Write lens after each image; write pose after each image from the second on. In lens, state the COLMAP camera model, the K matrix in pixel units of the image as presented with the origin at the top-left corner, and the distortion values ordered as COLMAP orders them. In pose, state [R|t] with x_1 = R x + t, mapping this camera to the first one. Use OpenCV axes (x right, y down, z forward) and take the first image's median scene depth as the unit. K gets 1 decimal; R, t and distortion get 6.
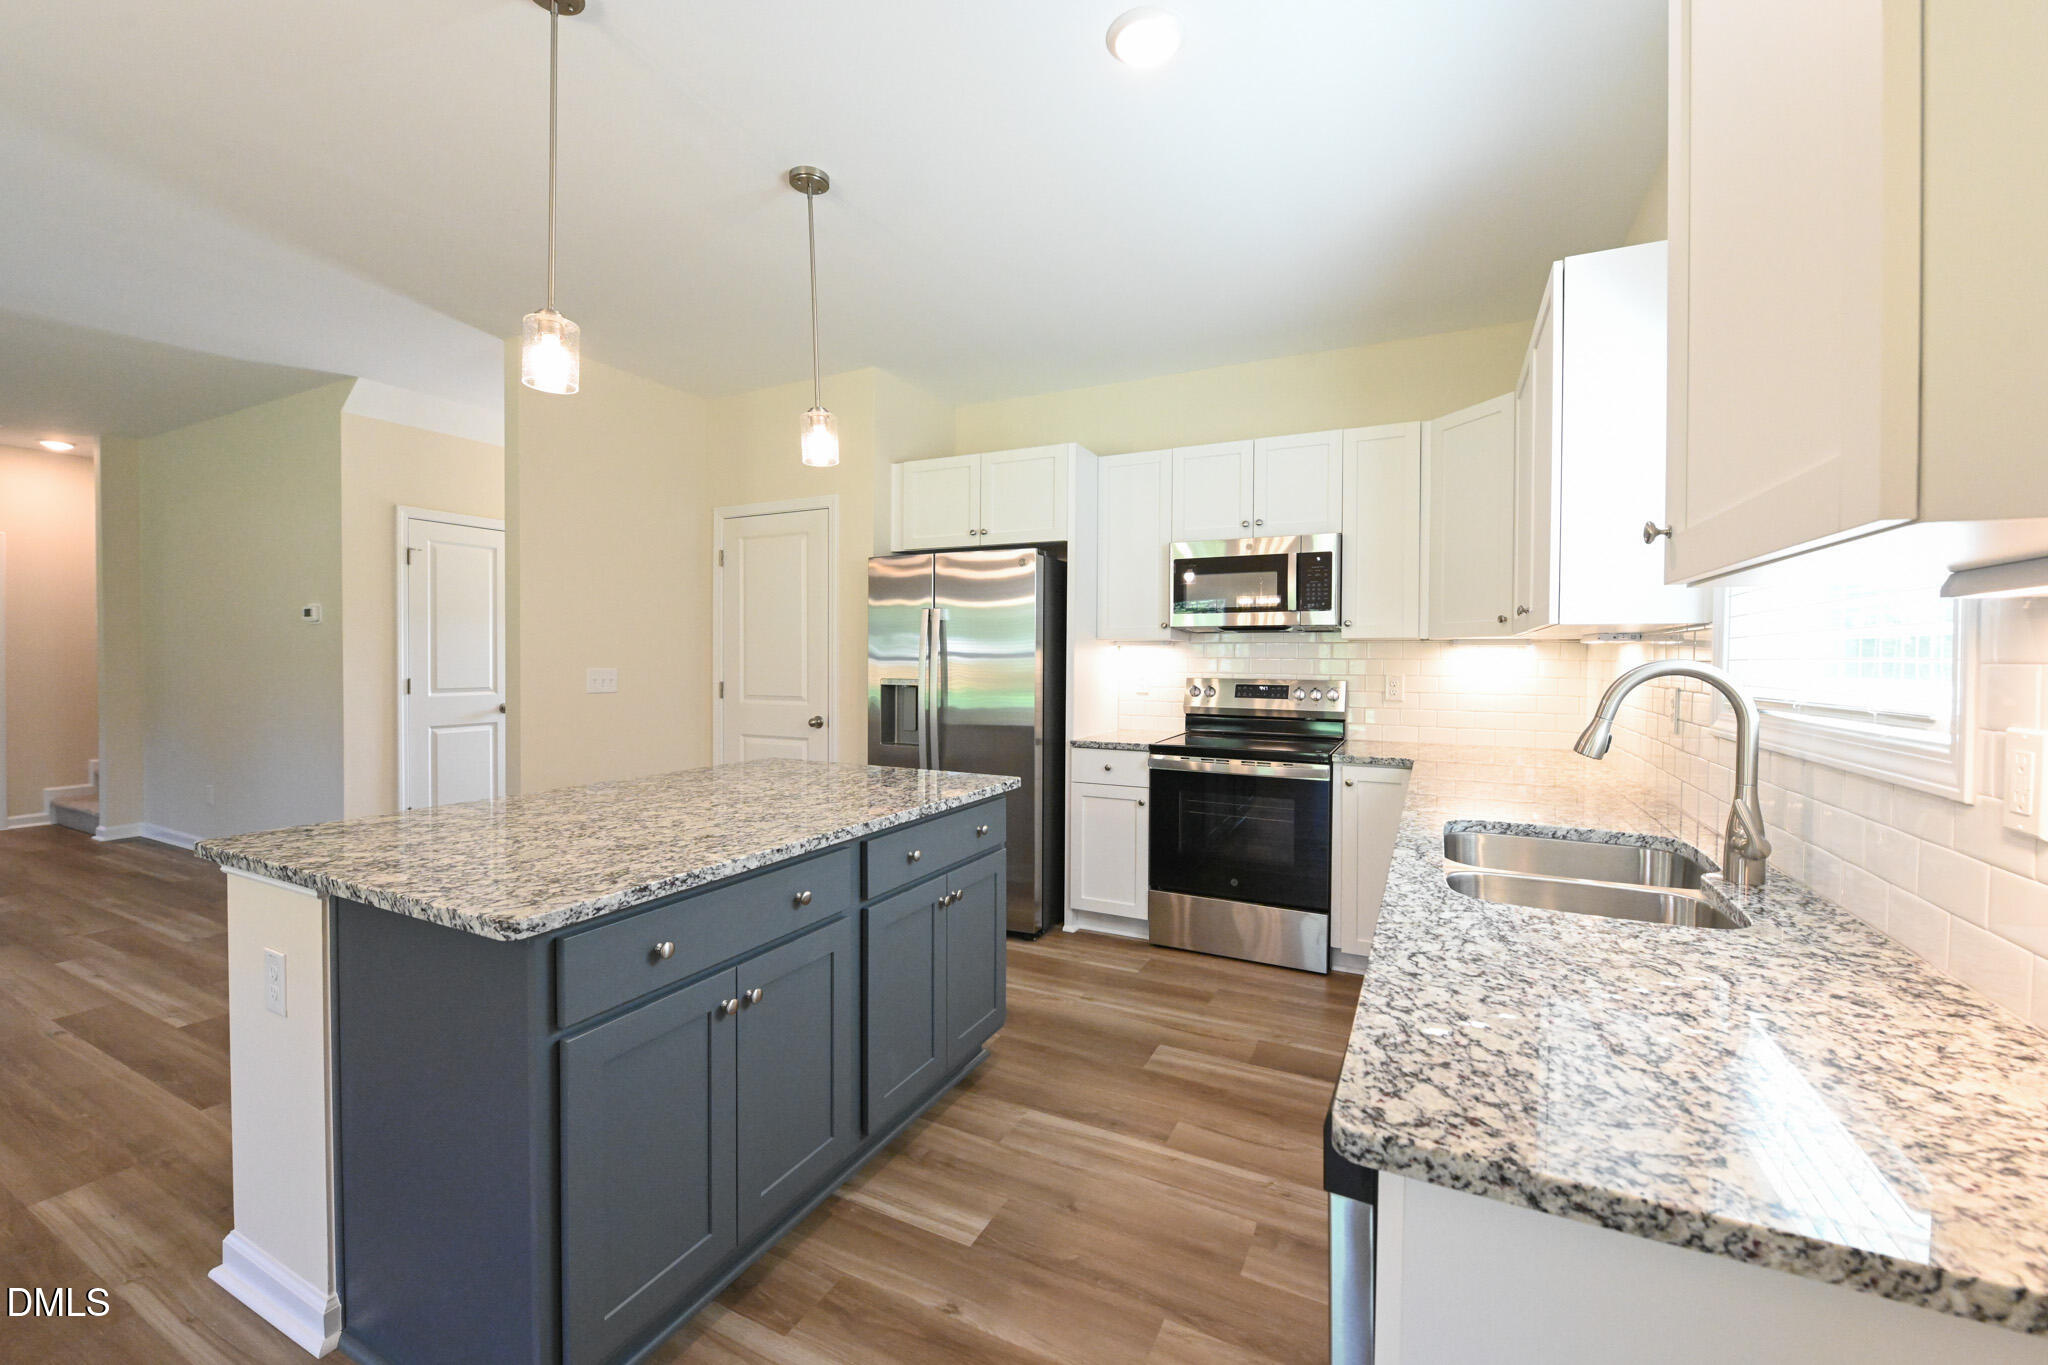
lens RADIAL K [[809.4, 0, 1029.6], [0, 809.4, 680.3], [0, 0, 1]] dist [-0.008204, -0.000932]
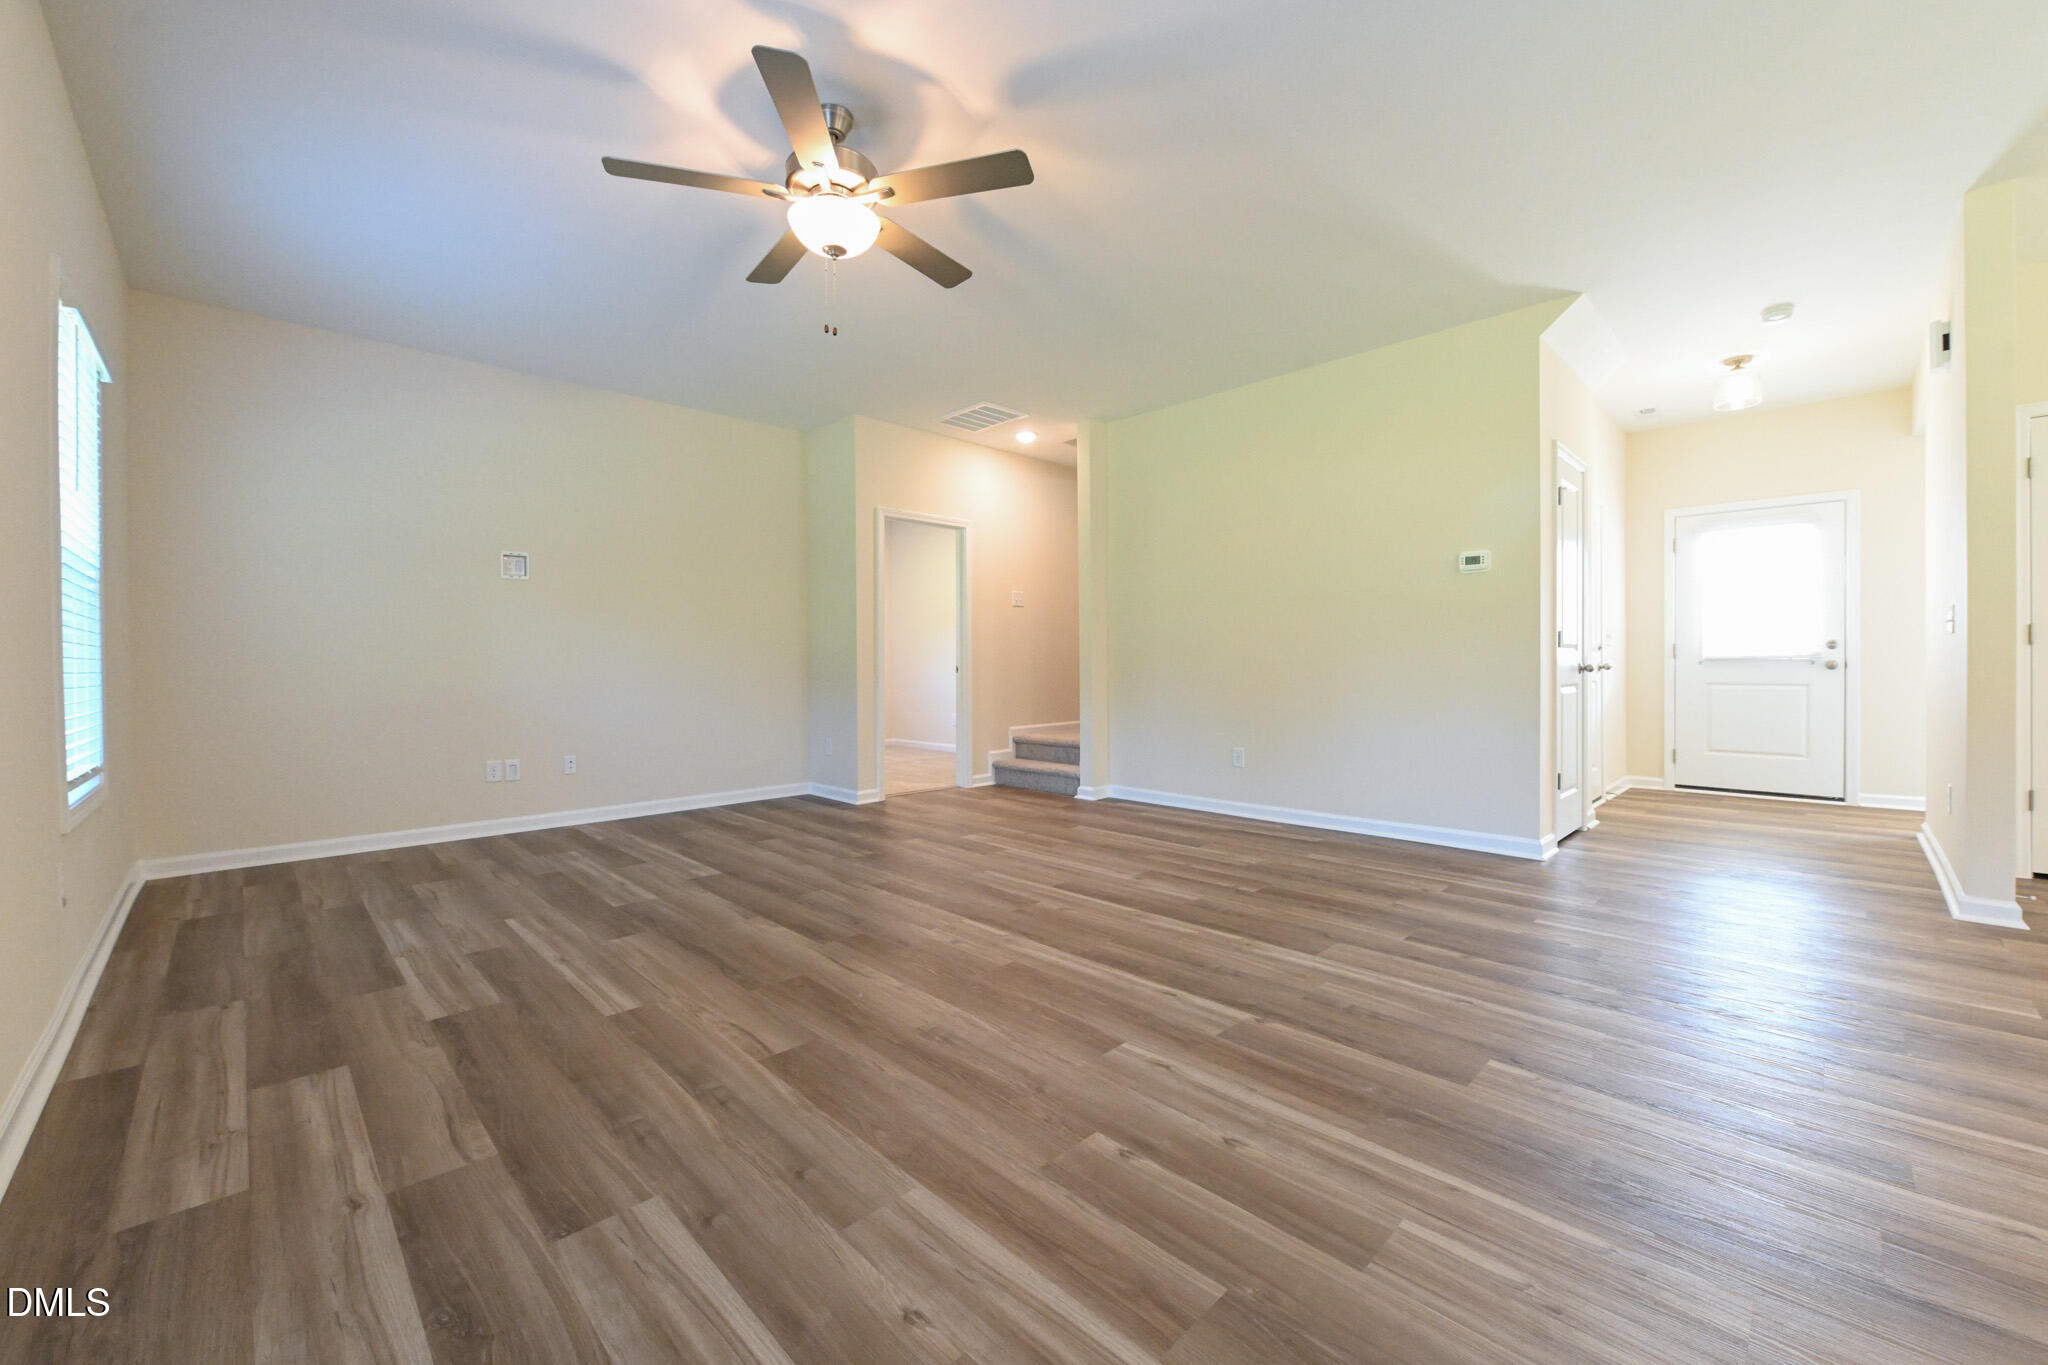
lens RADIAL K [[809.4, 0, 1031.5], [0, 809.4, 661.6], [0, 0, 1]] dist [-0.008204, -0.000932]
pose [[0.948841, -0.014794, -0.315409, -1.288494], [0.005271, 0.999505, -0.031026, 0.073539], [0.315712, 0.027776, 0.948449, -0.067841]]
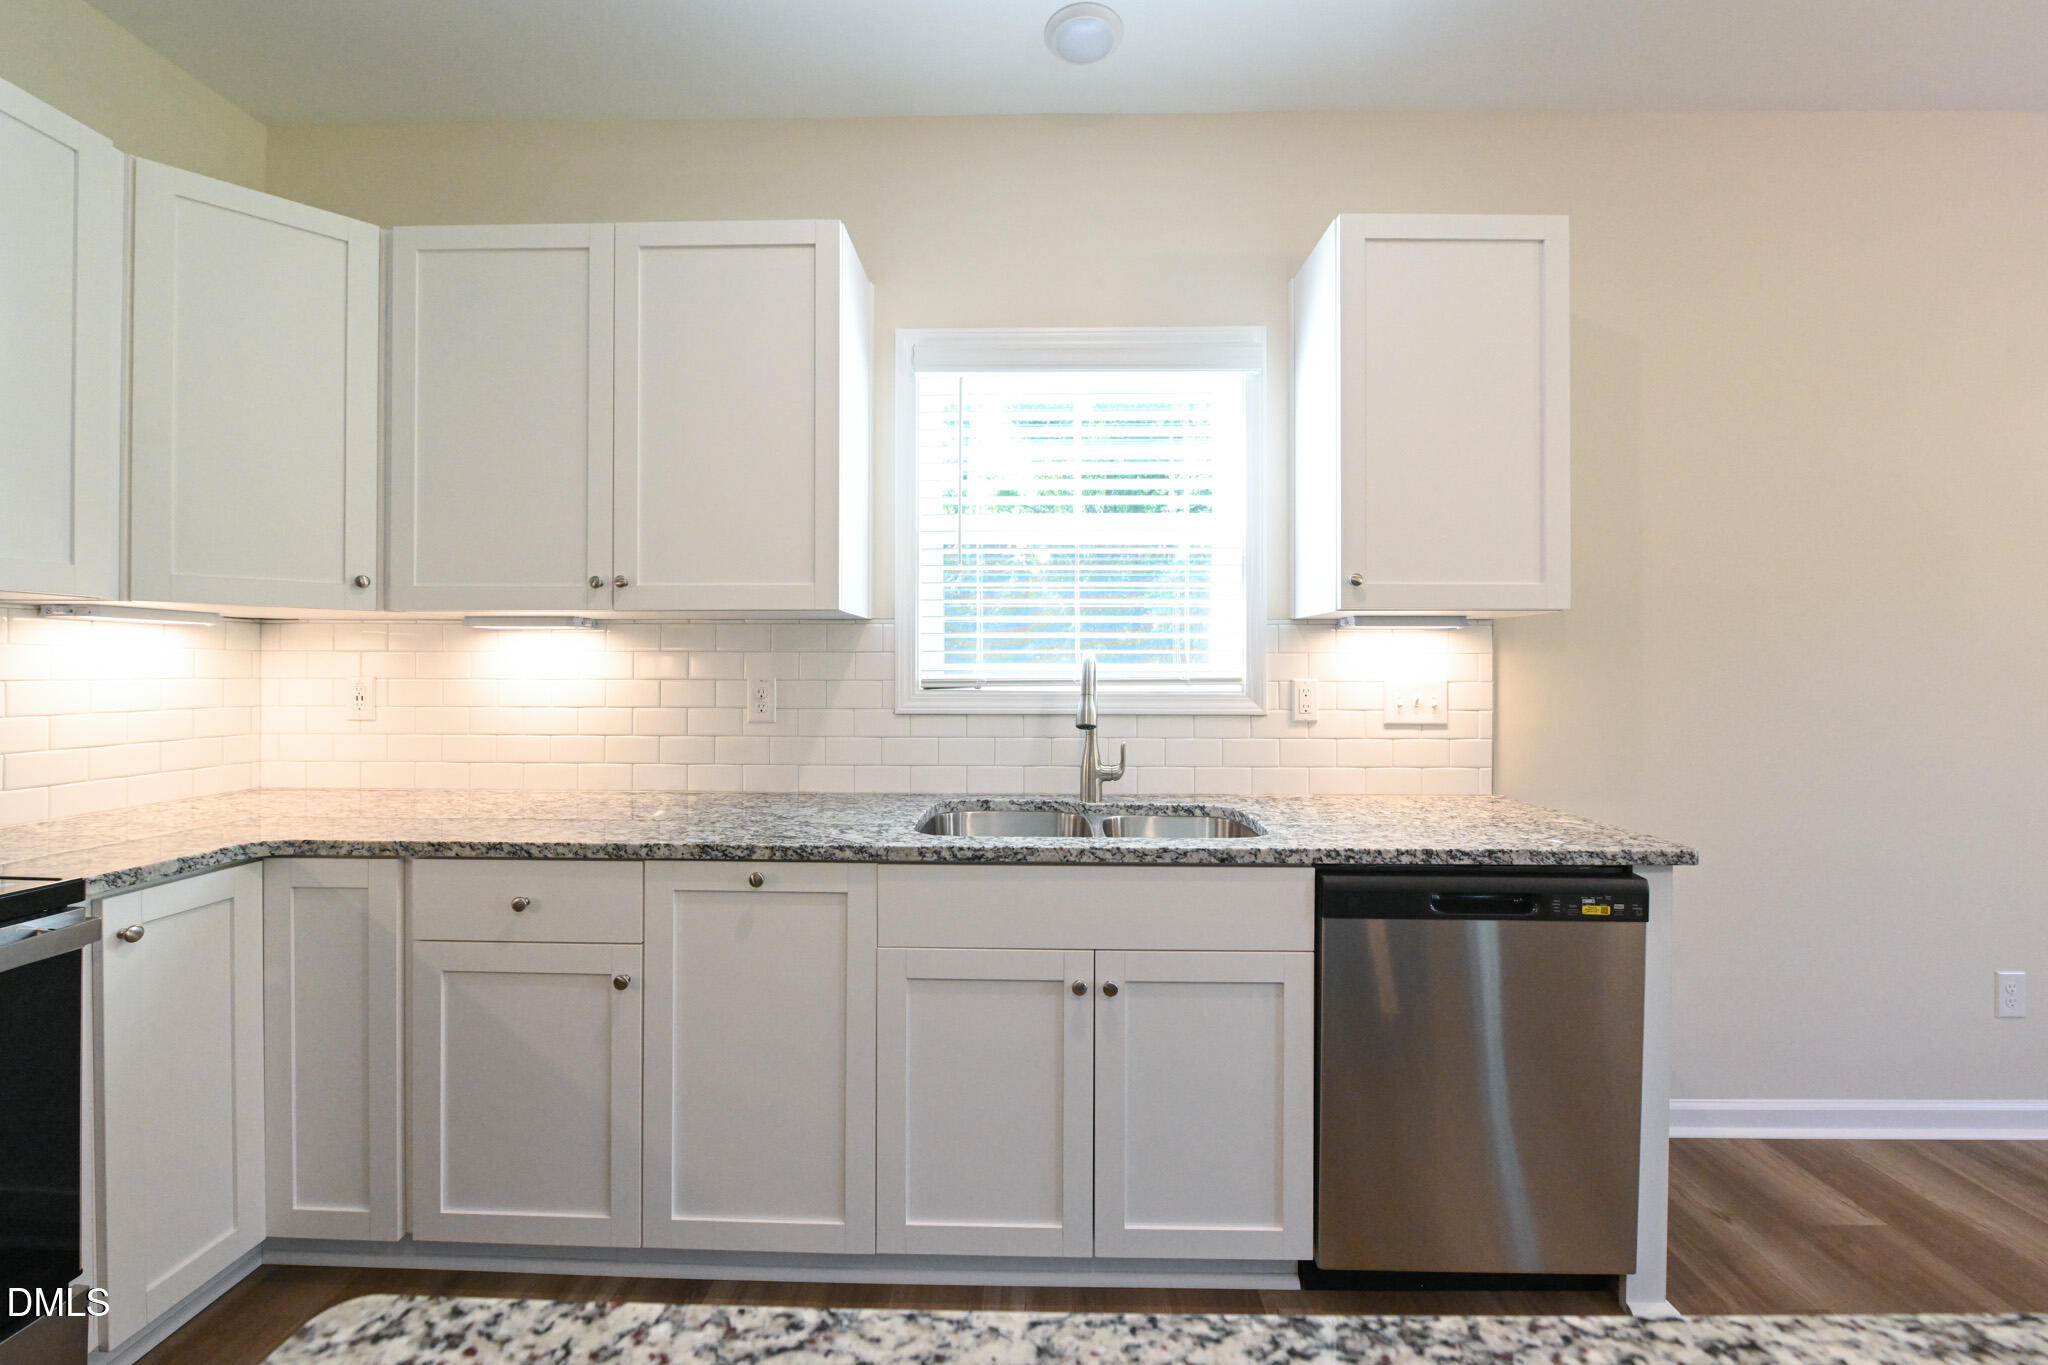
lens RADIAL K [[809.4, 0, 1027.9], [0, 809.4, 666.5], [0, 0, 1]] dist [-0.008204, -0.000932]
pose [[-0.432365, -0.003894, 0.901690, -0.153619], [0.021447, 0.999663, 0.014601, -0.006642], [-0.901443, 0.025651, -0.432136, 0.654844]]
